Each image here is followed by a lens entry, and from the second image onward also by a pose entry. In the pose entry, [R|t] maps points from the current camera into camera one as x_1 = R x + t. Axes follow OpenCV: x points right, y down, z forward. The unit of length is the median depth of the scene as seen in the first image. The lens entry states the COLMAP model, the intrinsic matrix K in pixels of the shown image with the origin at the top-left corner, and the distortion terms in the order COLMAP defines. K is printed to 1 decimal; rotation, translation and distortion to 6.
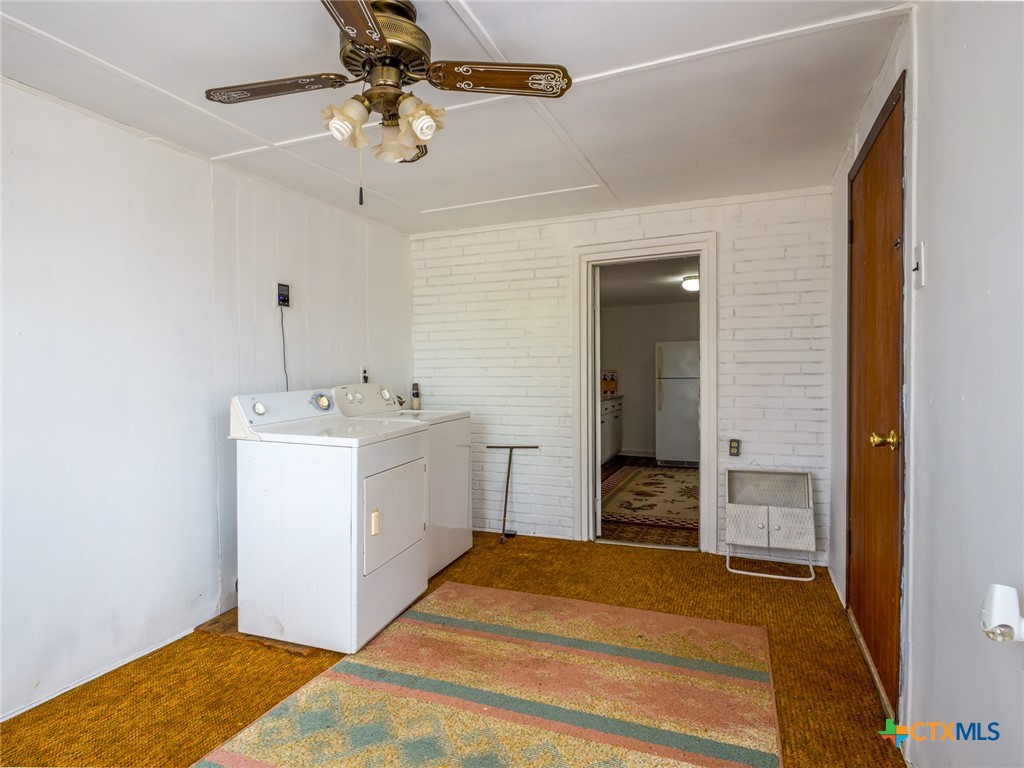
lens RADIAL K [[567.5, 0, 512.0], [0, 567.5, 384.0], [0, 0, 1]] dist [-0.013887, 0.000484]
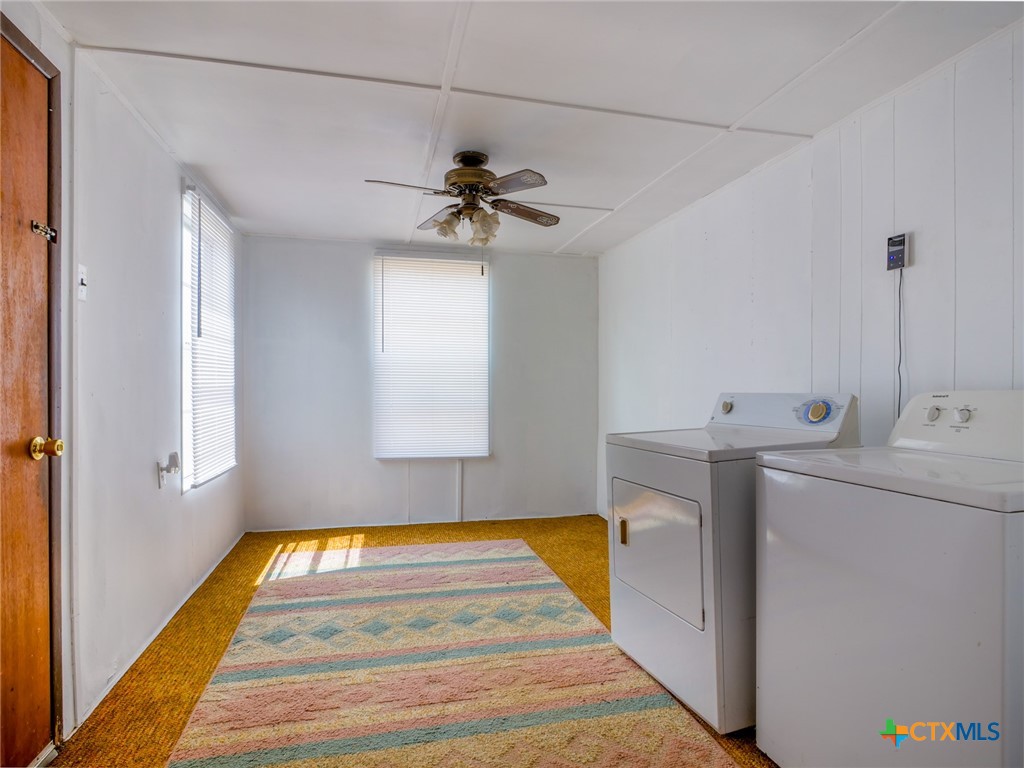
lens RADIAL K [[567.5, 0, 512.0], [0, 567.5, 384.0], [0, 0, 1]] dist [-0.013887, 0.000484]
pose [[-0.811979, 0.008229, -0.583628, 0.509661], [-0.006754, 0.999701, 0.023492, -0.020919], [0.583647, 0.023017, -0.811681, 1.858552]]
